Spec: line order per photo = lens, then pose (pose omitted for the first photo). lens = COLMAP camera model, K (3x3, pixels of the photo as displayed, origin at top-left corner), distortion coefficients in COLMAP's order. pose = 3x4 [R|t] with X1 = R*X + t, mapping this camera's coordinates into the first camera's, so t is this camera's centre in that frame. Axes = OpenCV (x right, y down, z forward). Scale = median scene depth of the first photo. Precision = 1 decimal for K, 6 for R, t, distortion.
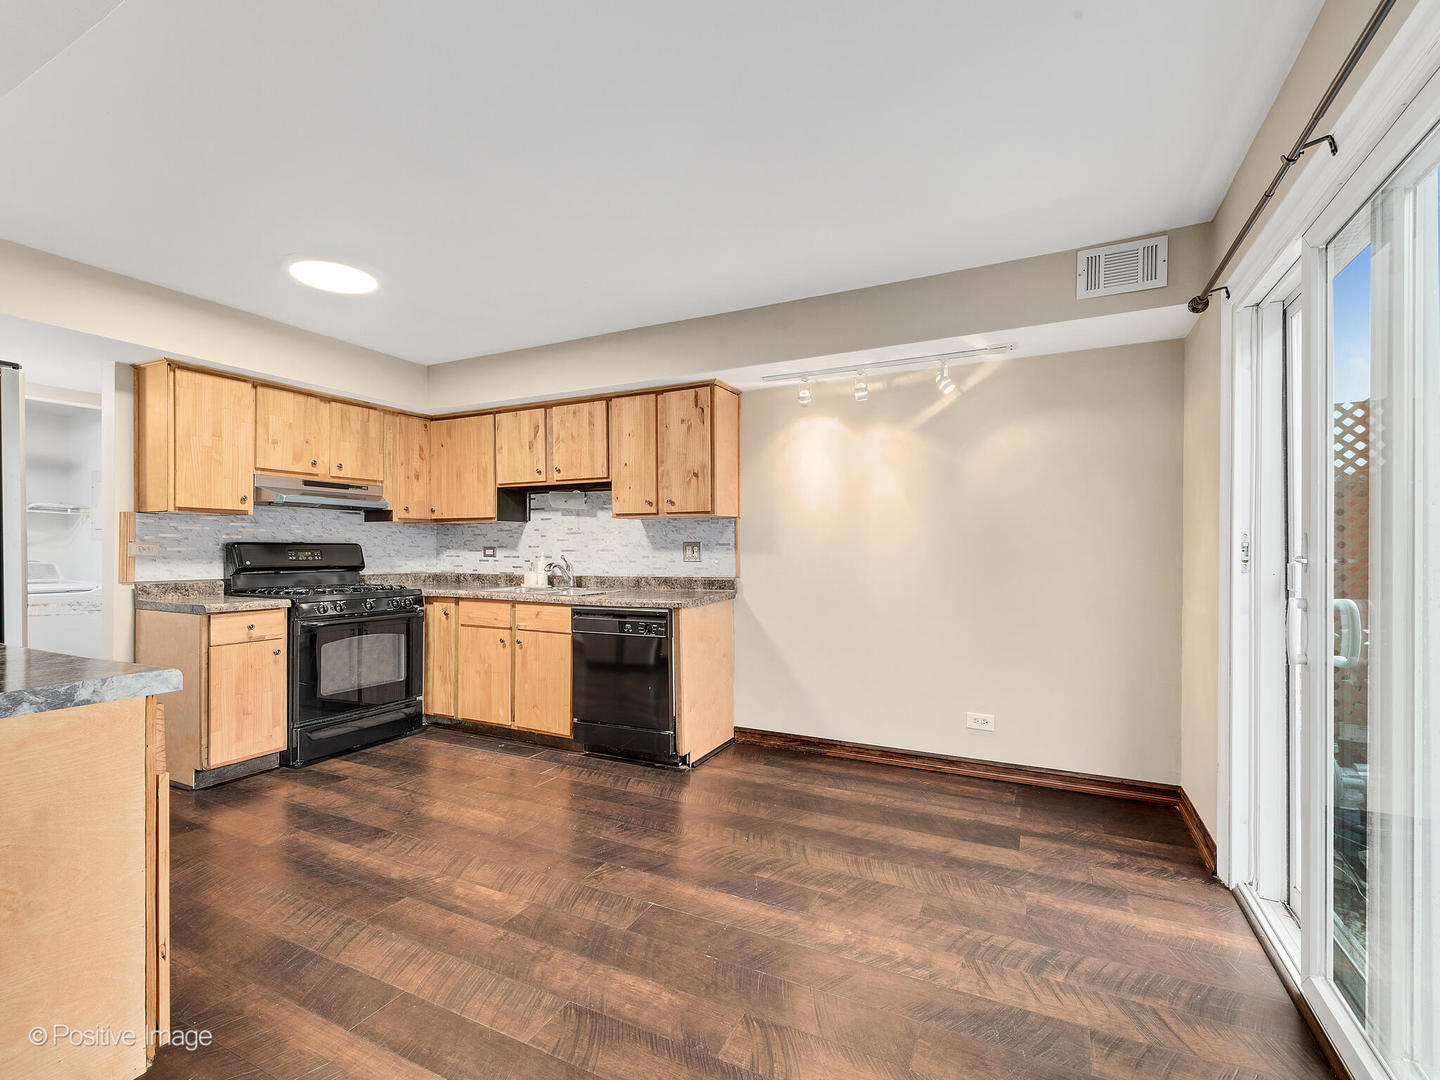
lens RADIAL K [[642.3, 0, 675.5], [0, 642.3, 547.8], [0, 0, 1]] dist [0.008682, -0.001533]
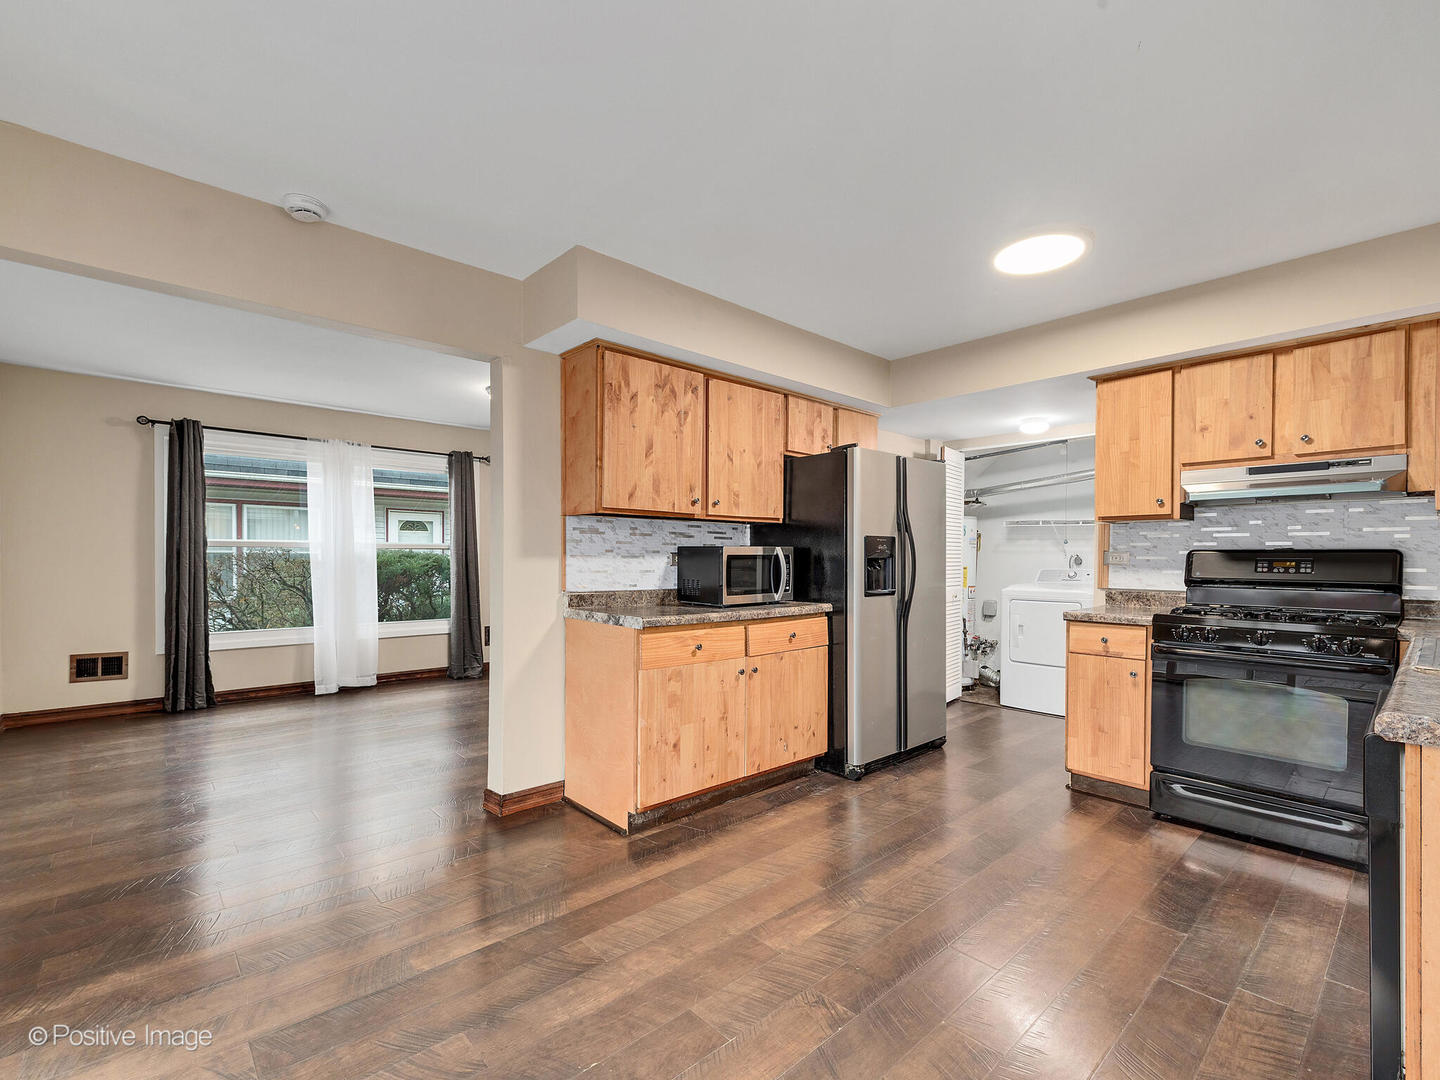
lens RADIAL K [[644.9, 0, 717.7], [0, 644.9, 558.1], [0, 0, 1]] dist [0.009488, -0.003307]
pose [[-0.306497, 0.000569, -0.951871, 0.384794], [-0.001308, 0.999999, 0.001019, 0.002378], [0.951871, 0.001557, -0.306496, 0.696983]]
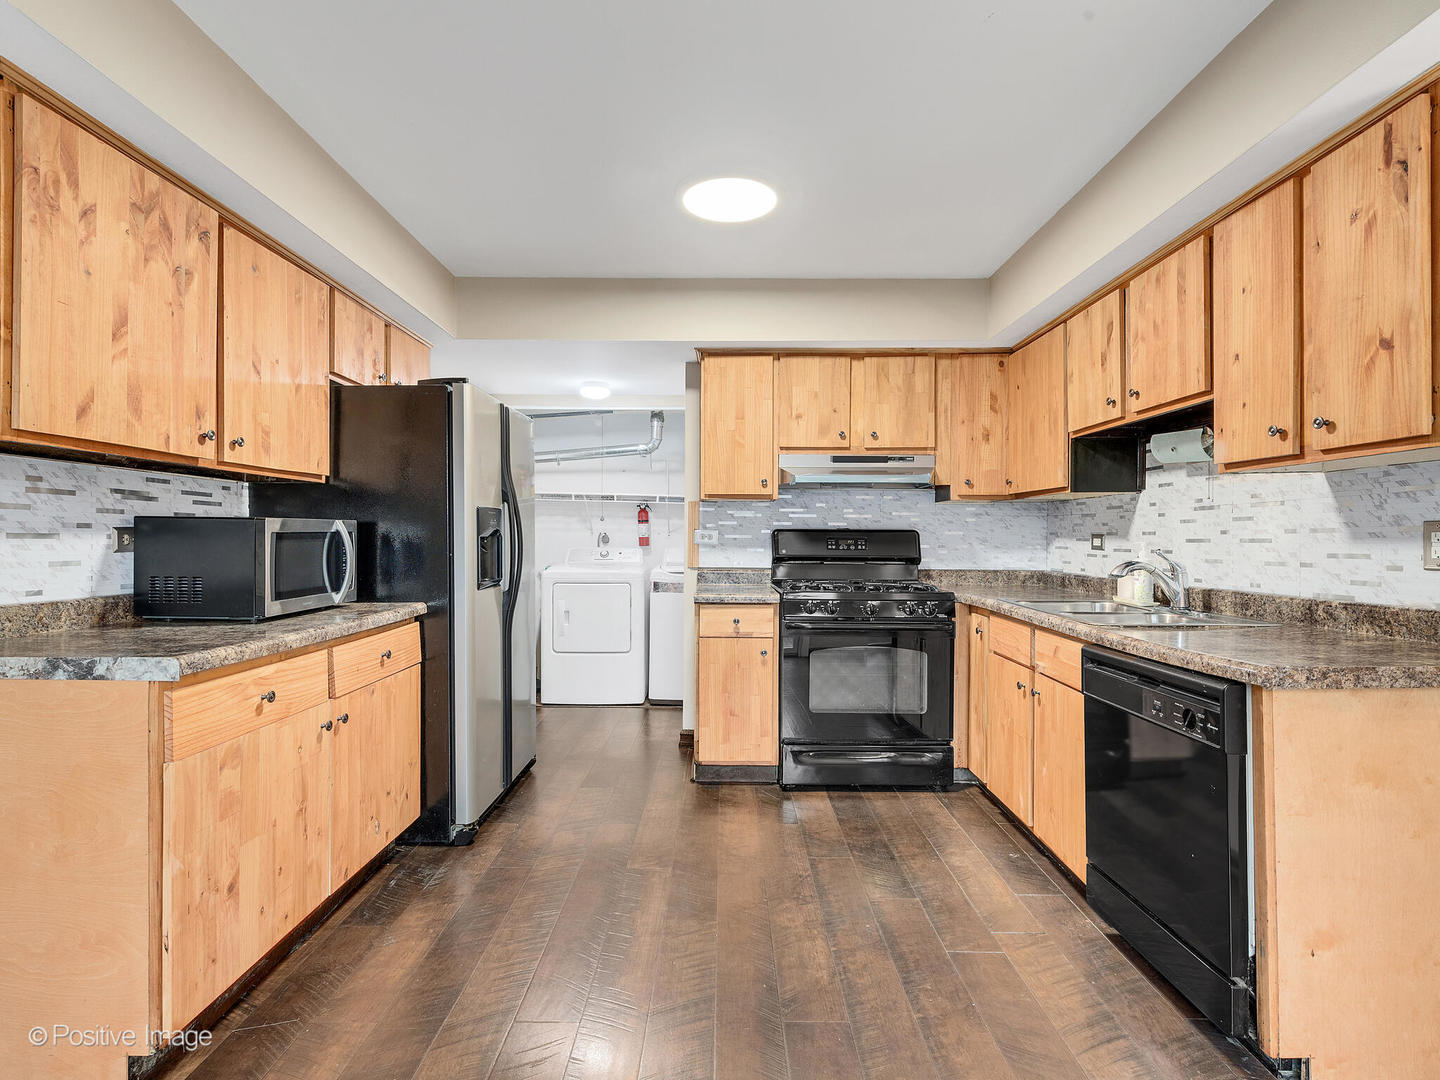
lens RADIAL K [[728.2, 0, 720.5], [0, 728.2, 538.0], [0, 0, 1]] dist [0.009237, -0.005247]
pose [[0.490202, 0.003178, -0.871603, 0.215510], [-0.001135, 0.999995, 0.003008, 0.001226], [0.871608, -0.000485, 0.490203, 0.437118]]
